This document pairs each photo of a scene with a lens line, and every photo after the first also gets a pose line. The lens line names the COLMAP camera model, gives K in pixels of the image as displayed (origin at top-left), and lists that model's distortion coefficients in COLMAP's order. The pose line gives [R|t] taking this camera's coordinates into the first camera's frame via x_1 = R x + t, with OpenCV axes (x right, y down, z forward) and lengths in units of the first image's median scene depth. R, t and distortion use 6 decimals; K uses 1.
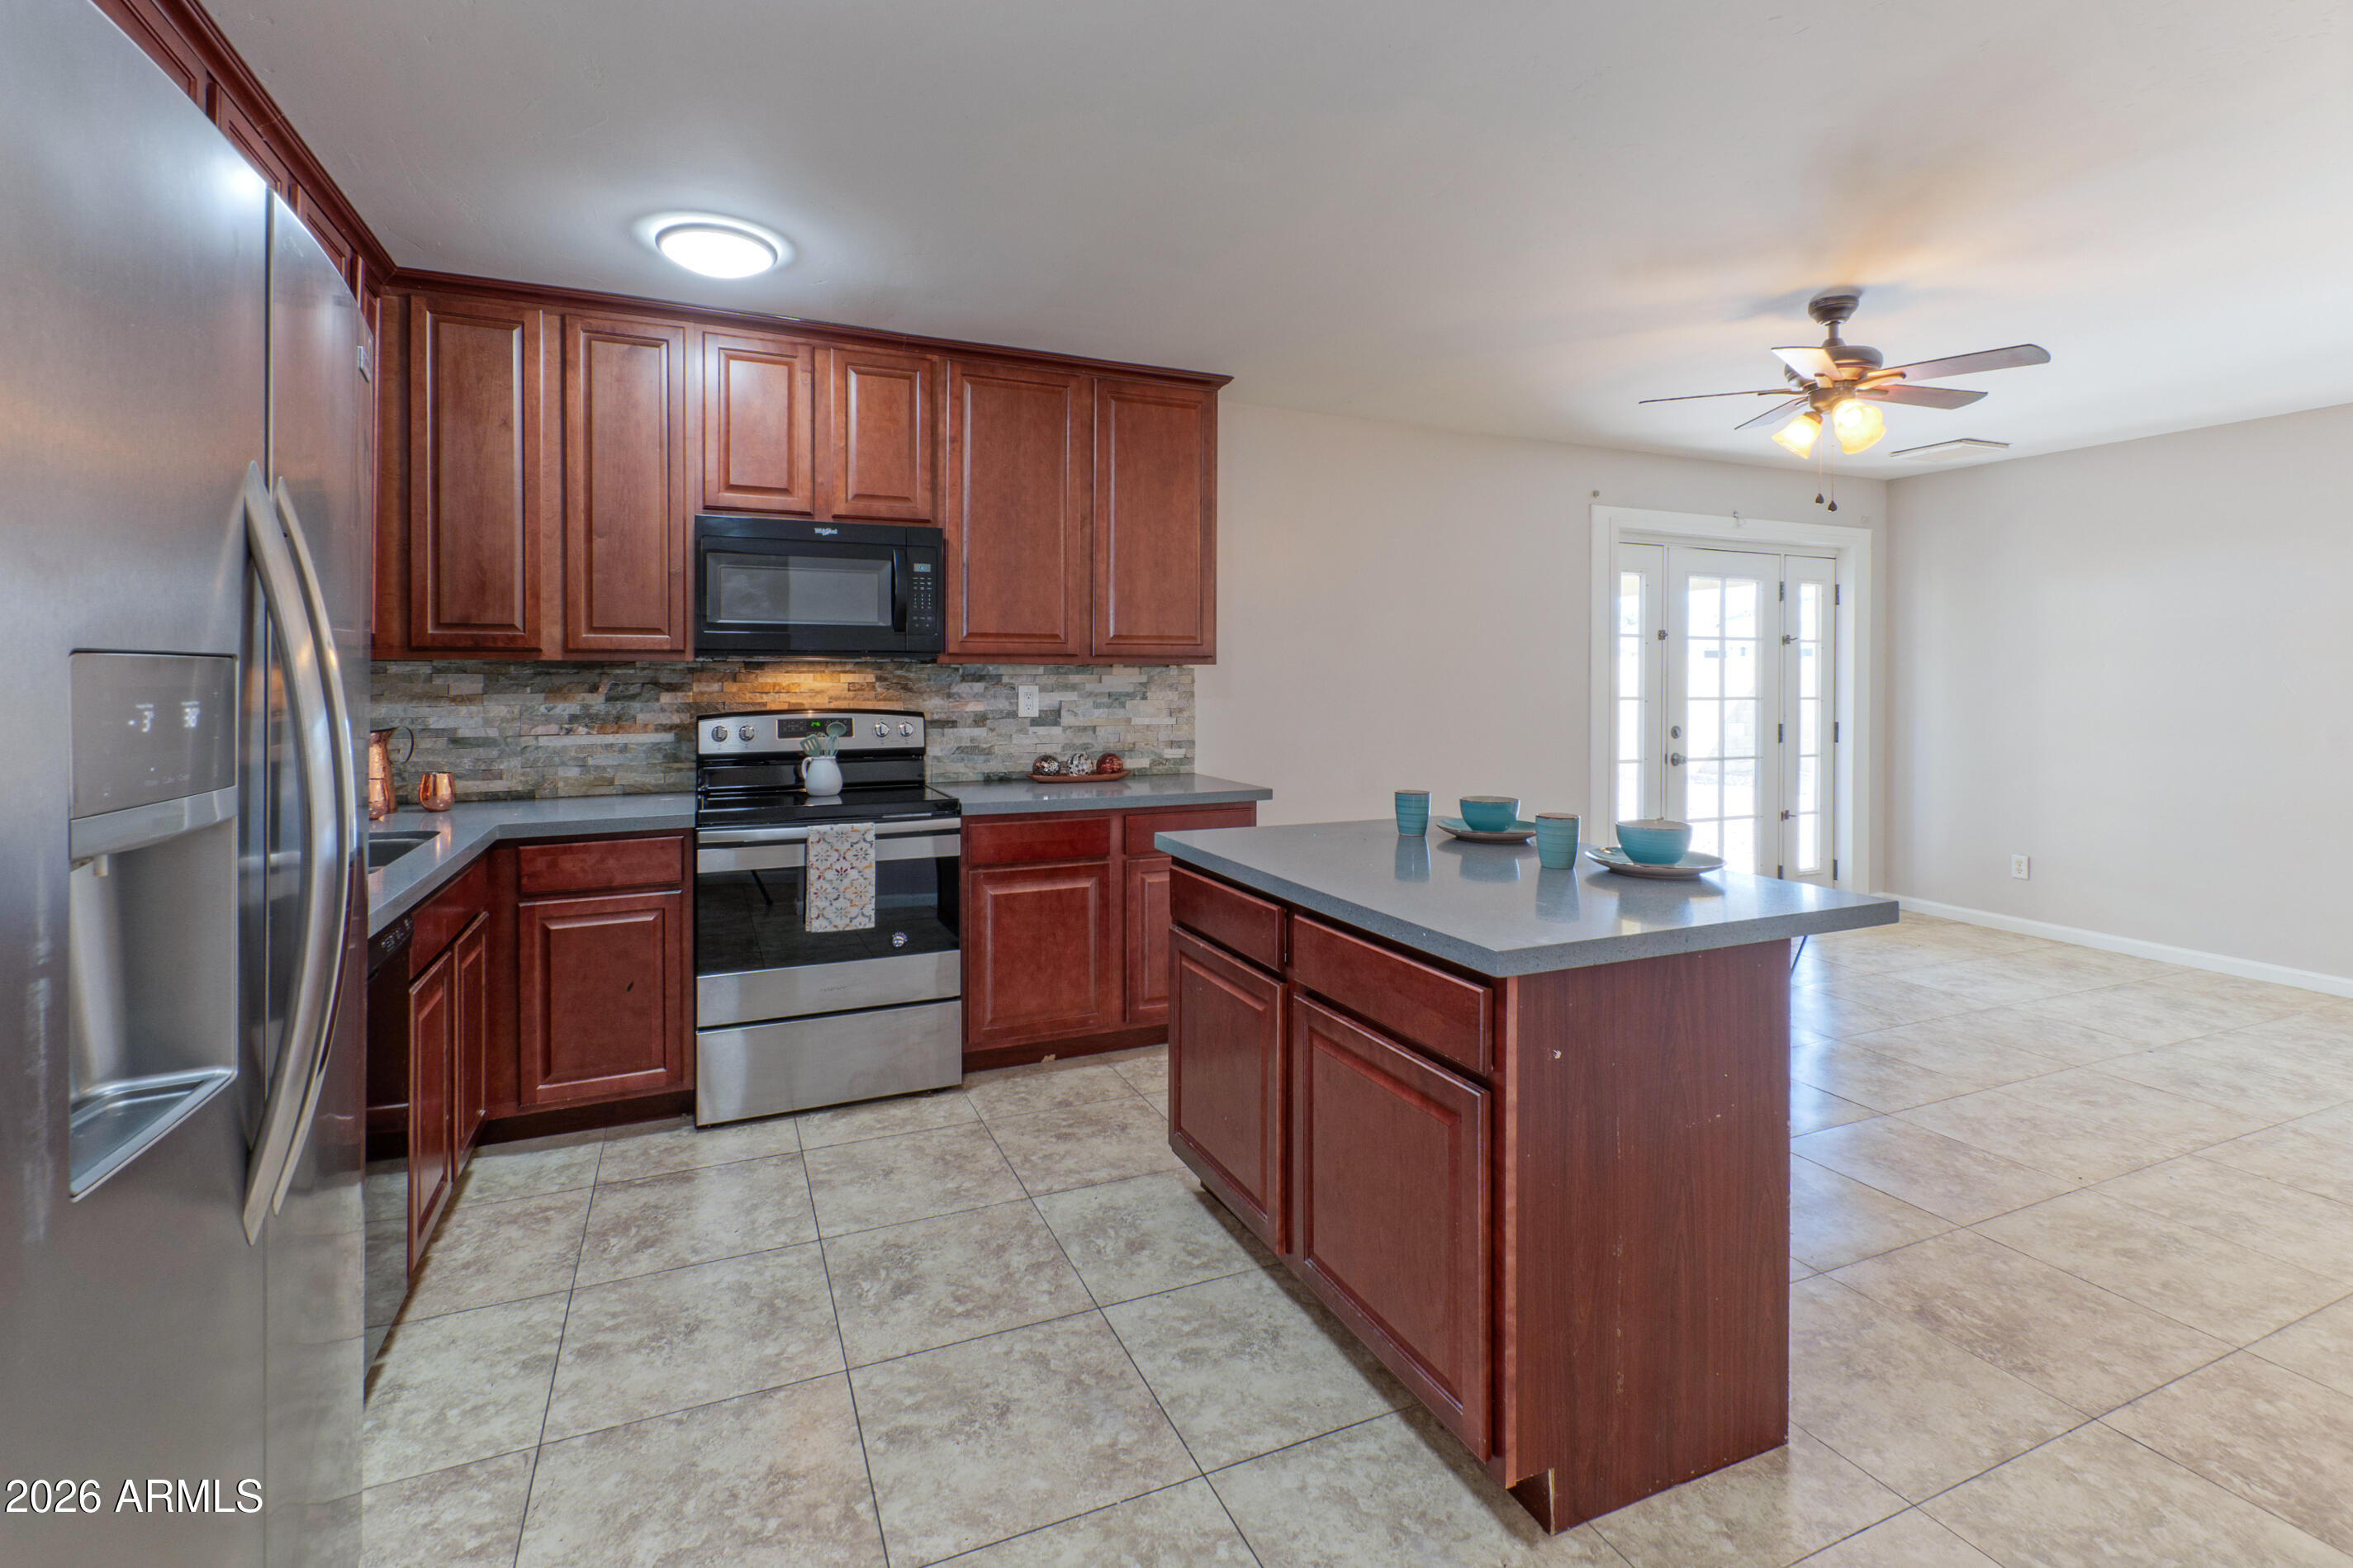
lens RADIAL K [[1071.9, 0, 1164.1], [0, 1071.9, 678.1], [0, 0, 1]] dist [0.002915, -0.001272]
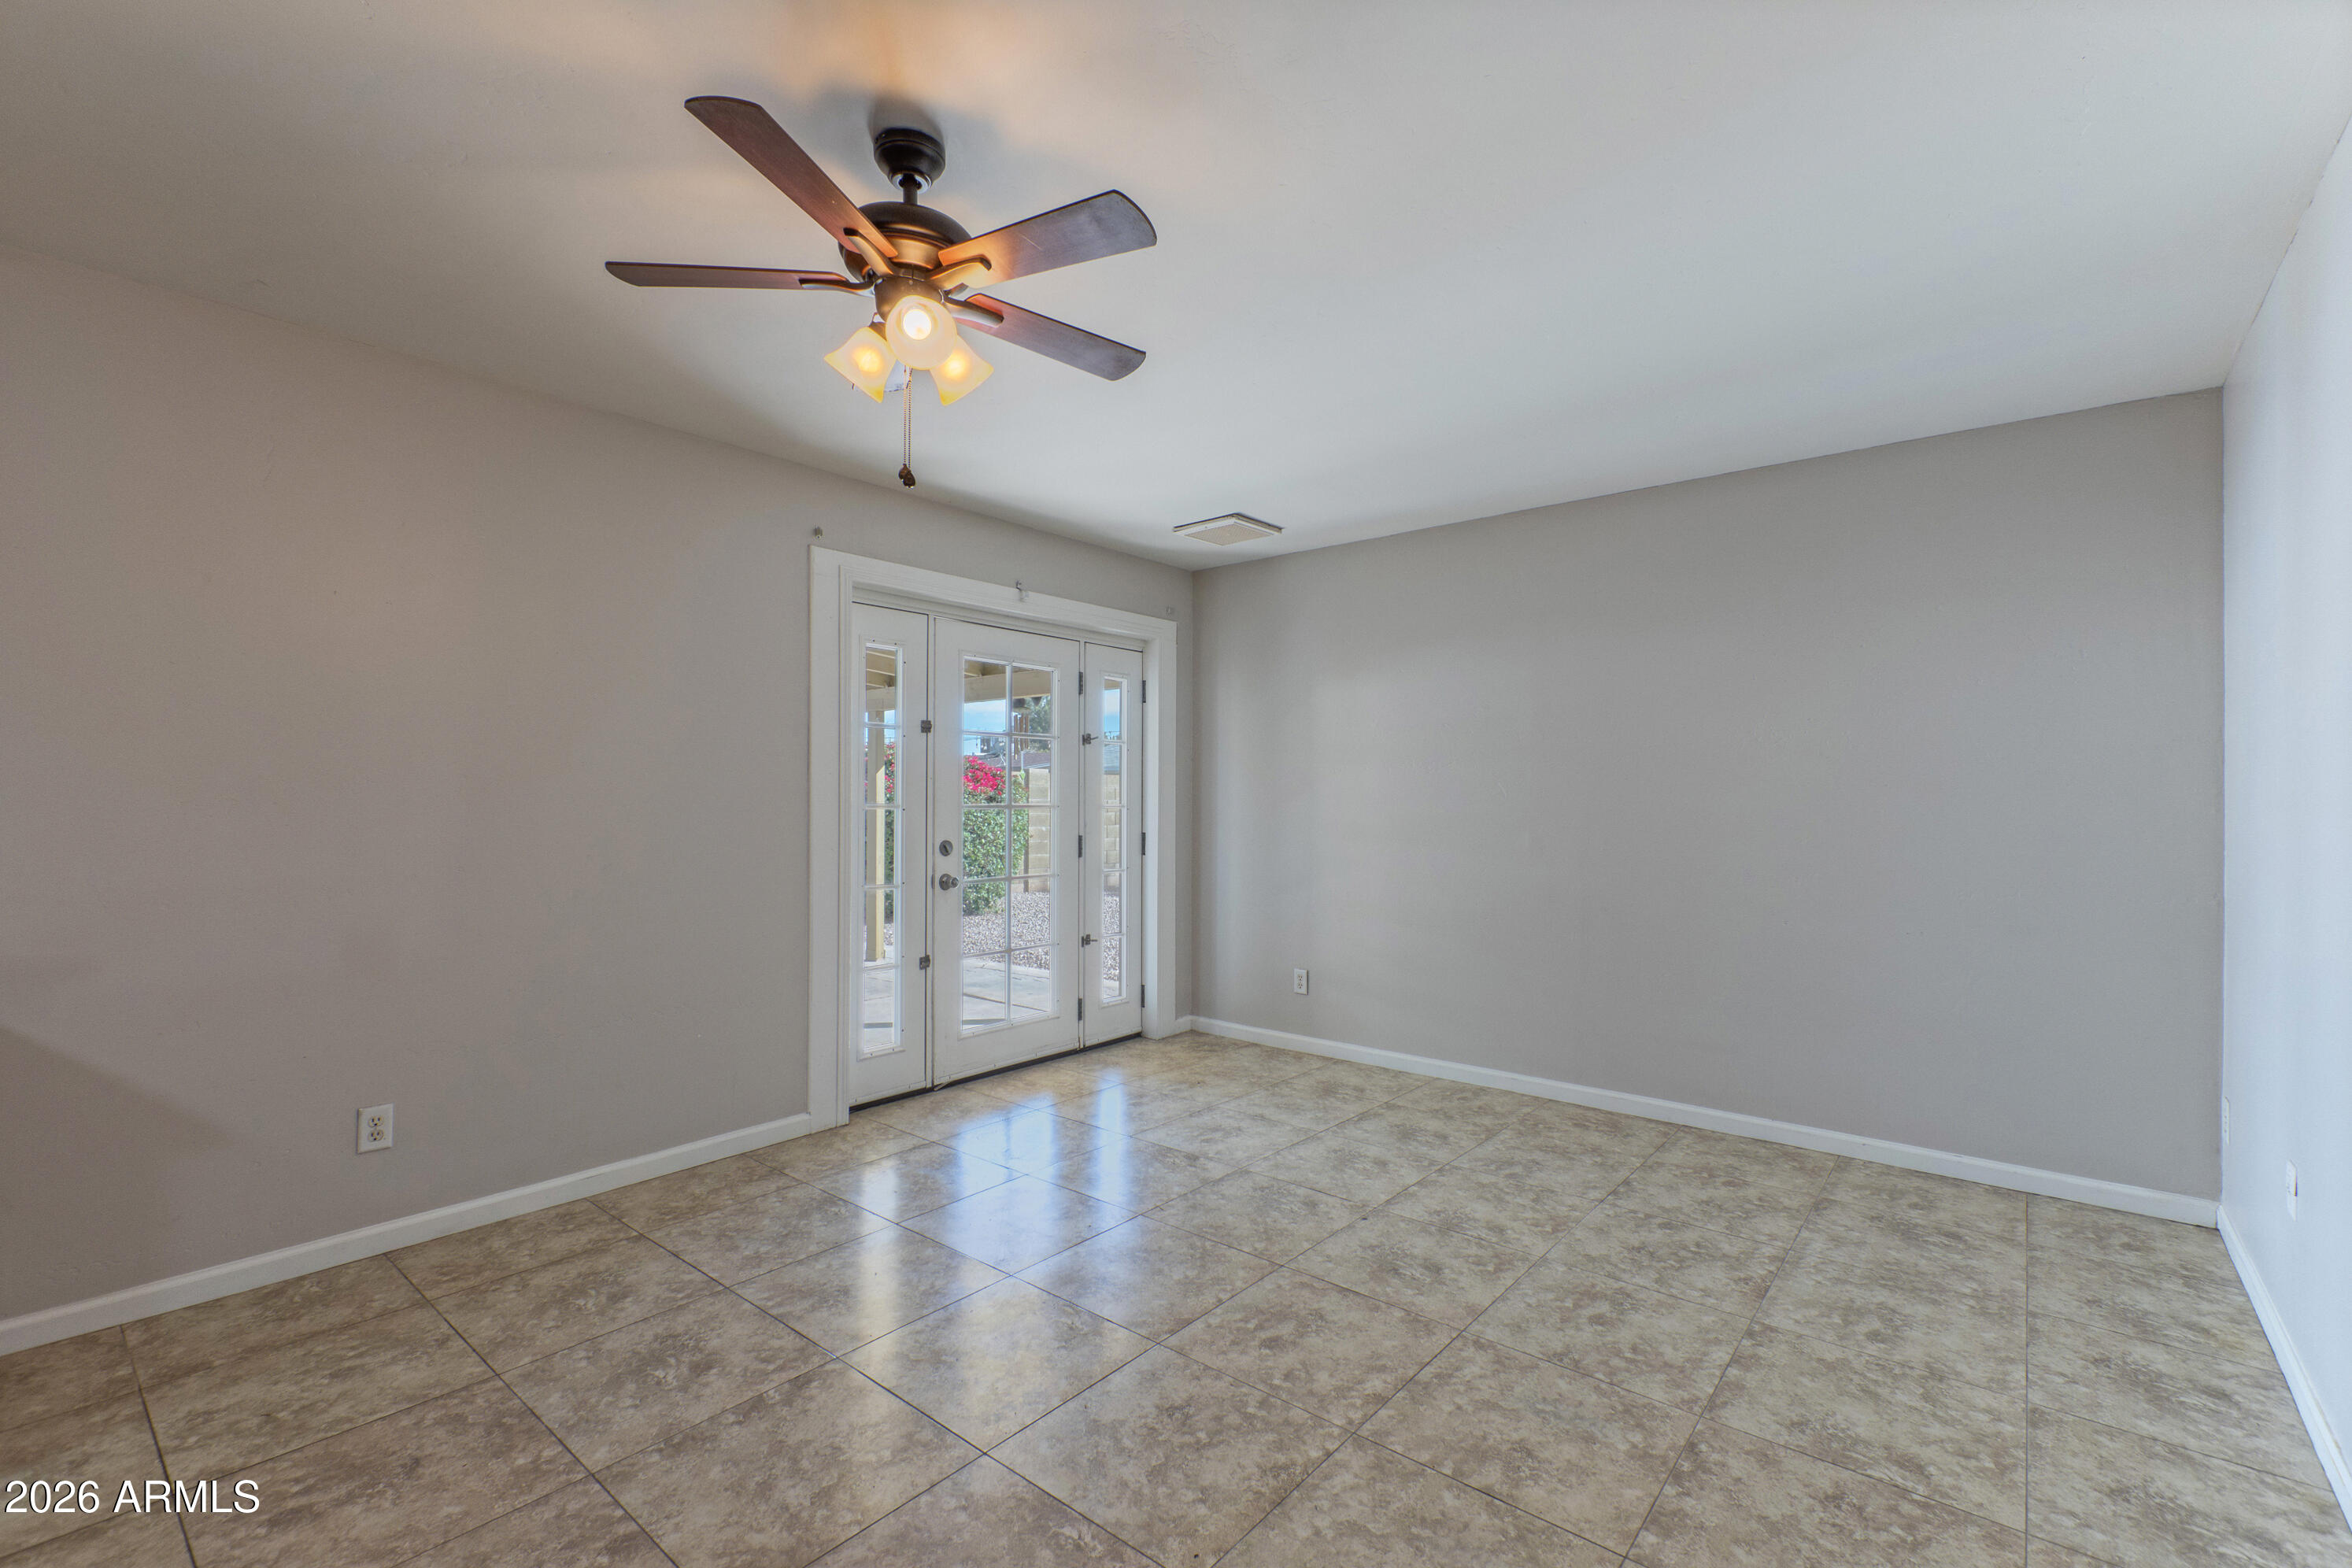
lens RADIAL K [[1016.5, 0, 1179.8], [0, 1016.5, 799.0], [0, 0, 1]] dist [-0.000448, -0.000299]
pose [[0.892818, -0.002346, 0.450412, 0.452573], [0.003067, 0.999995, -0.000871, 0.022870], [-0.450408, 0.002159, 0.892820, 0.373288]]
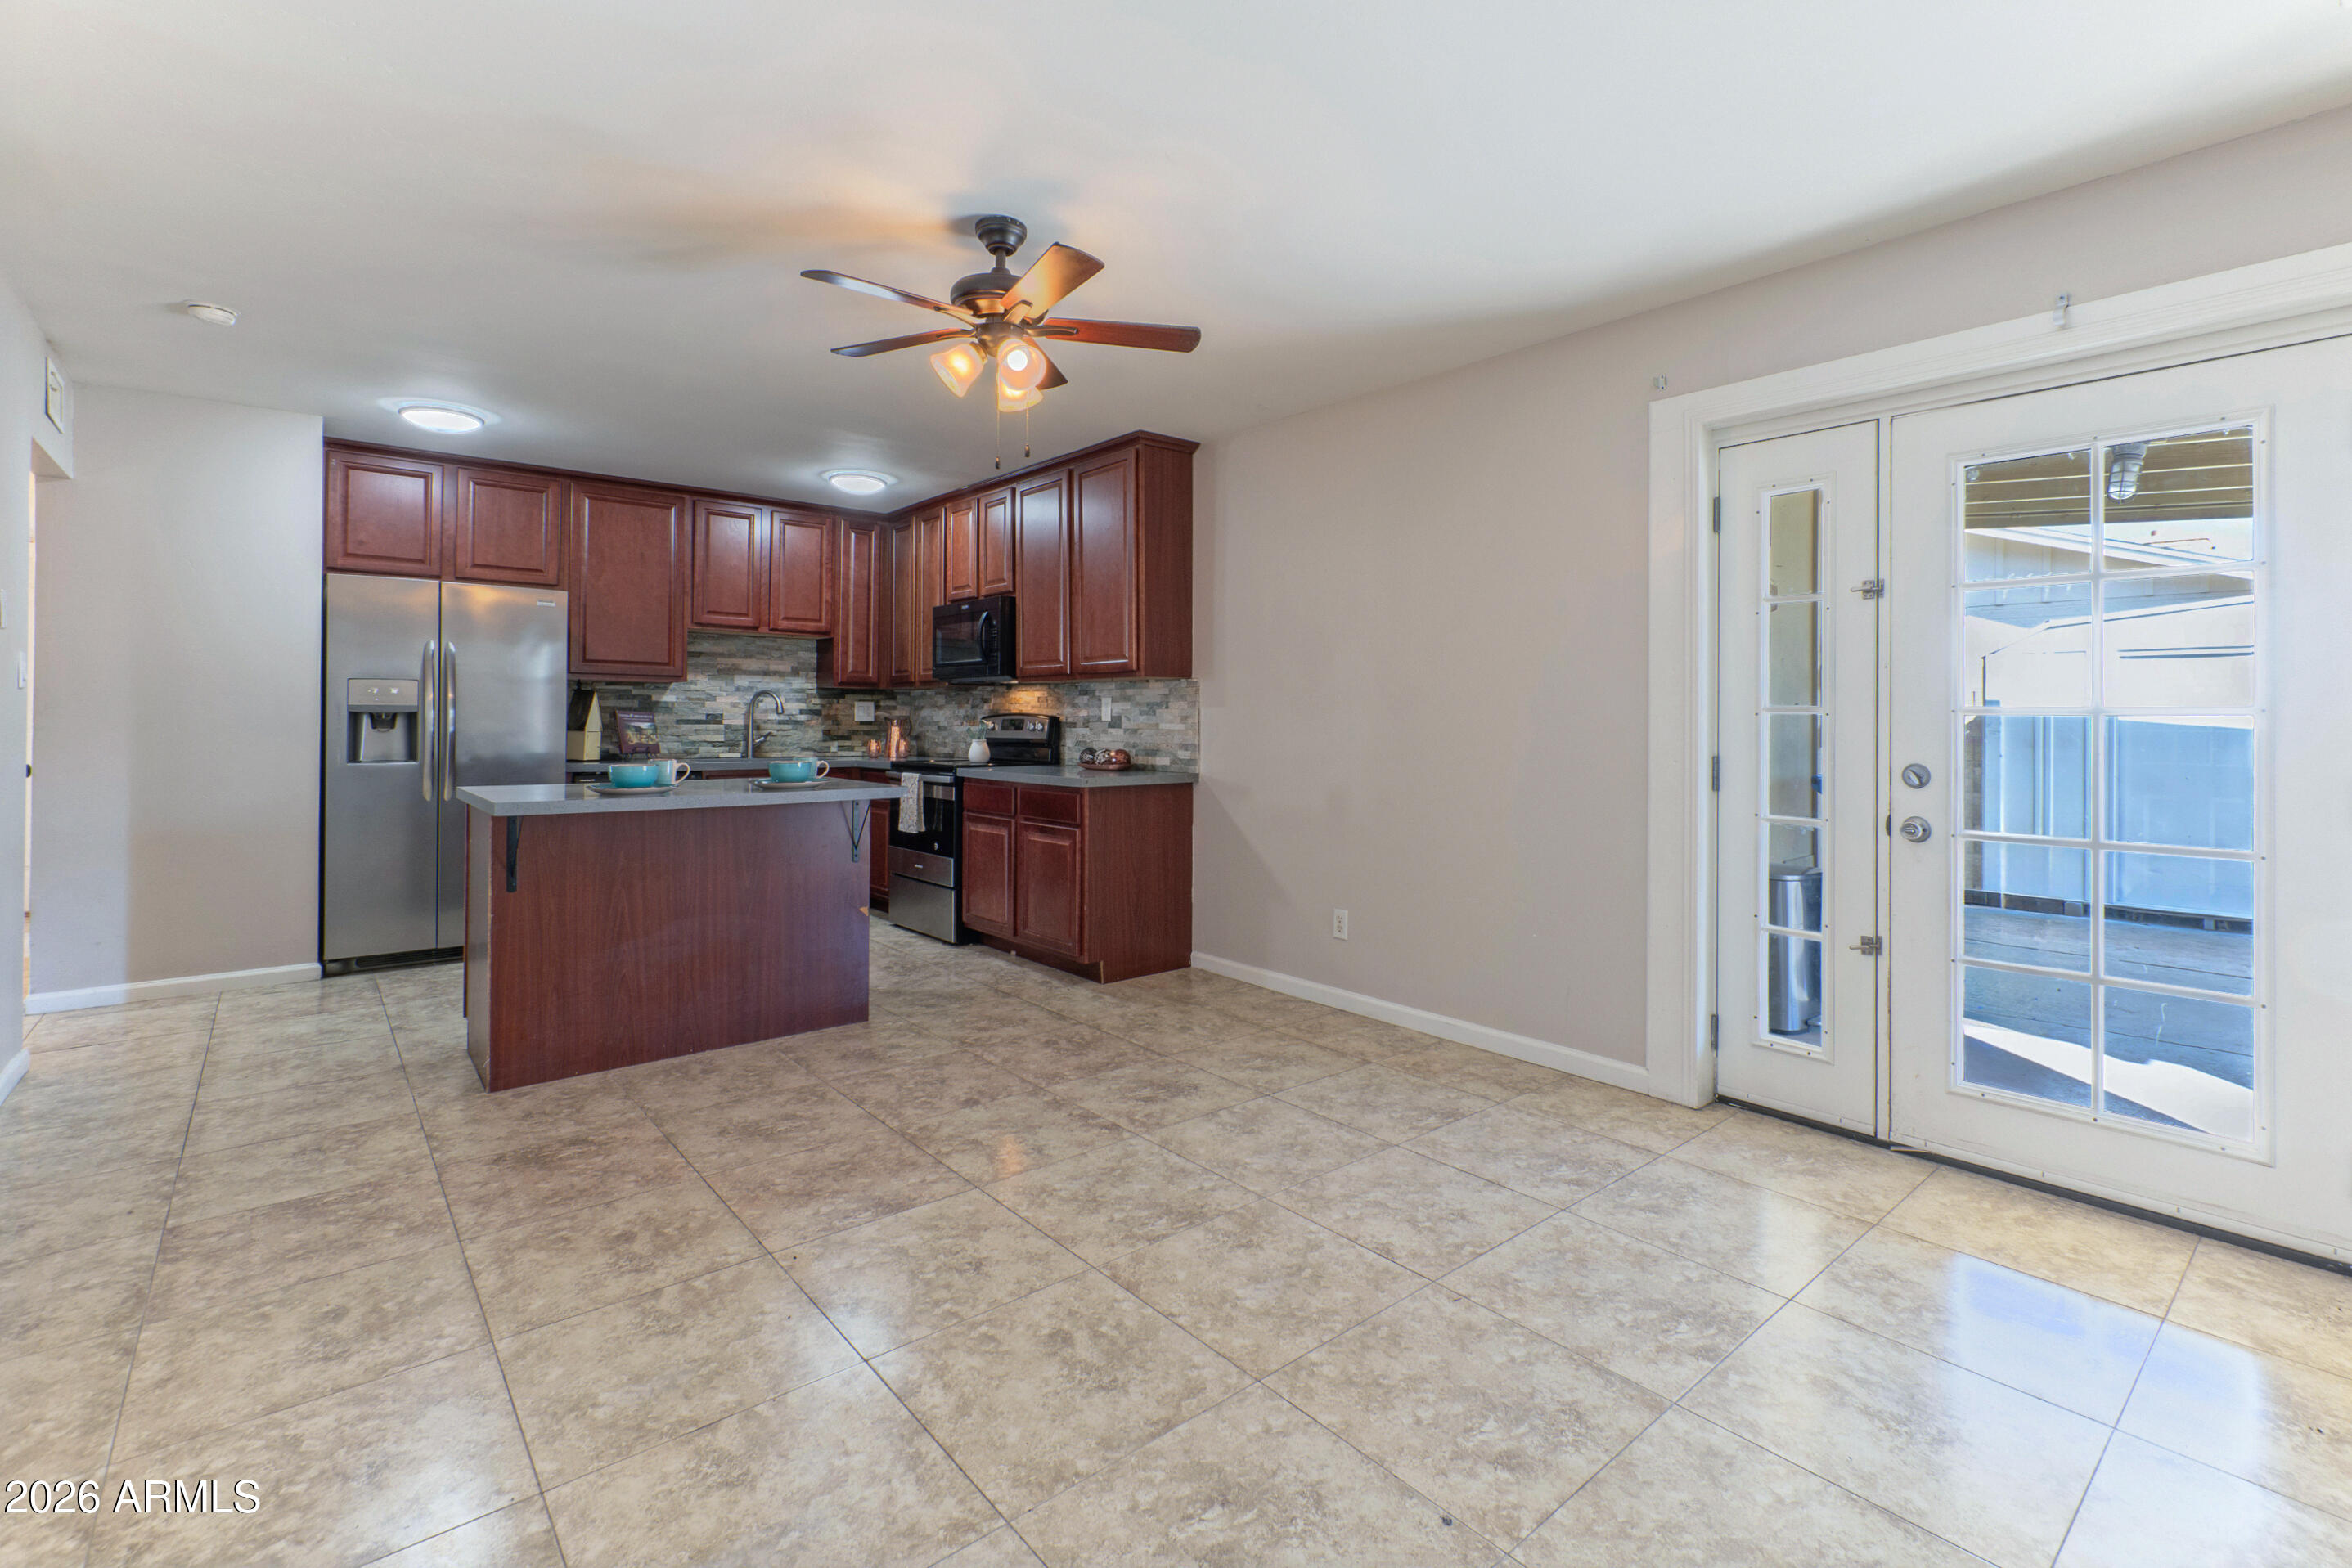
lens RADIAL K [[1050.0, 0, 1189.4], [0, 1050.0, 711.2], [0, 0, 1]] dist [0.002717, 0.000066]
pose [[0.294092, -0.007907, -0.955744, 1.331575], [-0.007207, 0.999919, -0.010490, 0.042443], [0.955750, 0.009973, 0.294011, 0.814916]]
